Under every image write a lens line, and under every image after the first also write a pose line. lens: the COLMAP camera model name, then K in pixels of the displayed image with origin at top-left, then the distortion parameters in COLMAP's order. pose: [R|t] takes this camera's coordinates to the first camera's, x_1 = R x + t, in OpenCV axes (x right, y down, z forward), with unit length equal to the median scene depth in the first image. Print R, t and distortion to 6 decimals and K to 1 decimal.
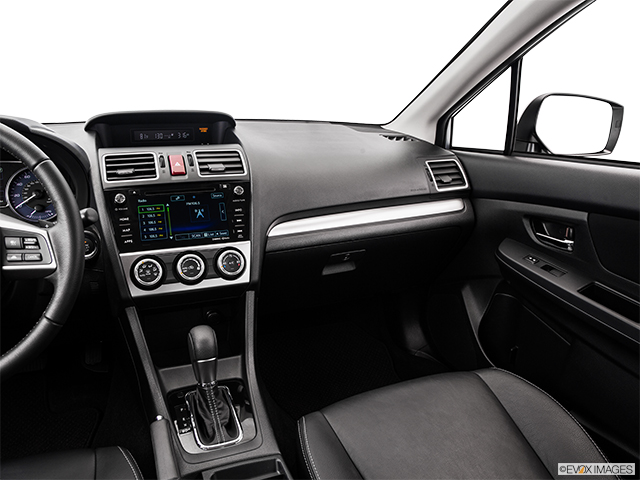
lens RADIAL K [[490.4, 0, 319.4], [0, 490.4, 241.2], [0, 0, 1]] dist [-0.118414, 0.052561]
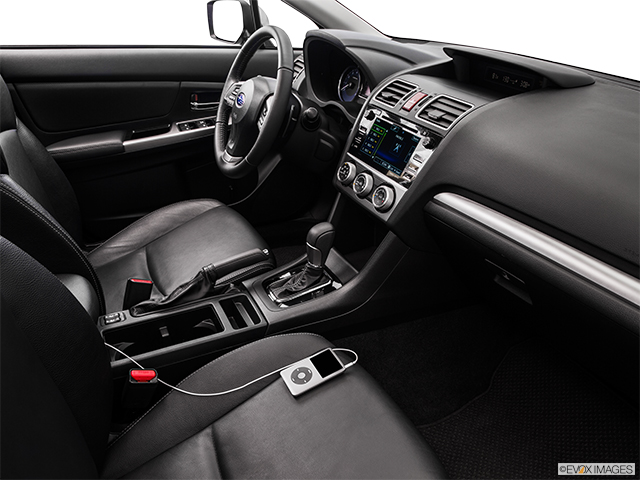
lens RADIAL K [[490.4, 0, 325.9], [0, 490.4, 235.4], [0, 0, 1]] dist [-0.118414, 0.052561]
pose [[0.101925, 0.463757, -0.880080, 0.807602], [-0.323410, 0.852078, 0.411546, -0.292144], [0.940754, 0.242680, 0.236832, 0.639006]]
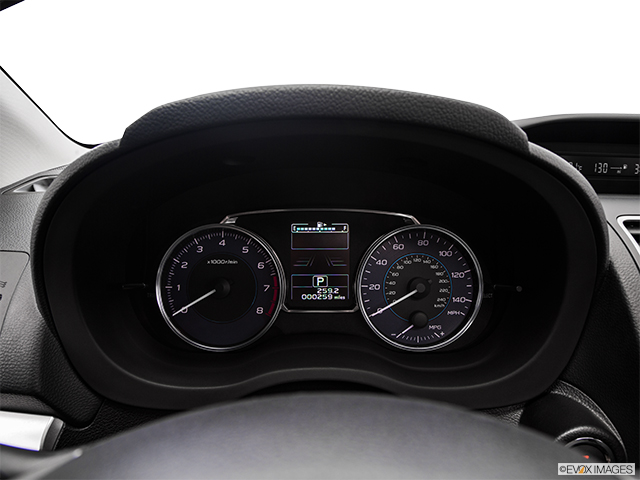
lens RADIAL K [[490.4, 0, 316.7], [0, 490.4, 237.7], [0, 0, 1]] dist [-0.118414, 0.052561]
pose [[0.929270, 0.083306, -0.359886, -0.541543], [-0.100164, 0.994565, -0.028415, -0.128174], [0.355563, 0.062453, 0.932563, 0.550269]]
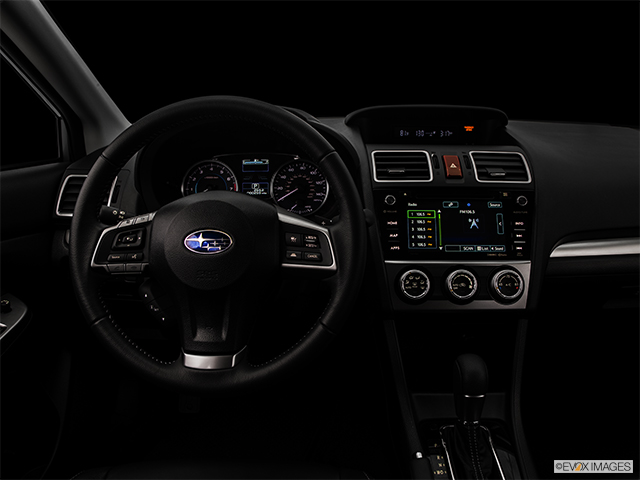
lens RADIAL K [[490.4, 0, 314.1], [0, 490.4, 241.4], [0, 0, 1]] dist [-0.118414, 0.052561]
pose [[0.911202, 0.098975, -0.399892, -0.158660], [-0.099886, 0.994825, 0.018623, -0.012486], [0.399666, 0.022974, 0.916373, 0.089876]]
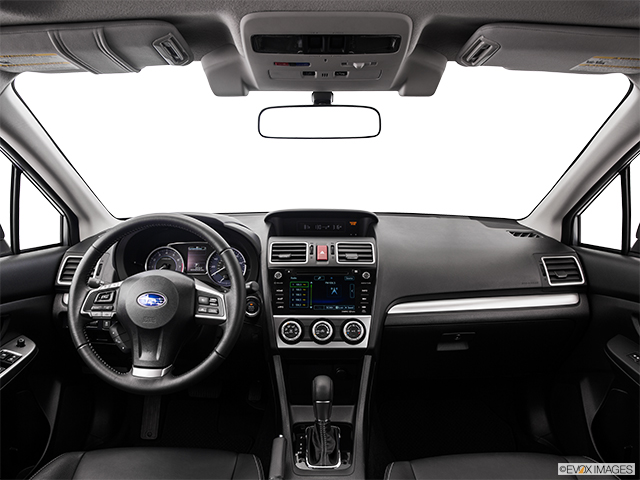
lens RADIAL K [[490.4, 0, 311.9], [0, 490.4, 237.1], [0, 0, 1]] dist [-0.118414, 0.052561]
pose [[0.920880, 0.037665, -0.388023, 0.208328], [-0.098690, 0.985424, -0.138563, -0.010711], [0.377148, 0.165894, 0.911174, -0.256716]]
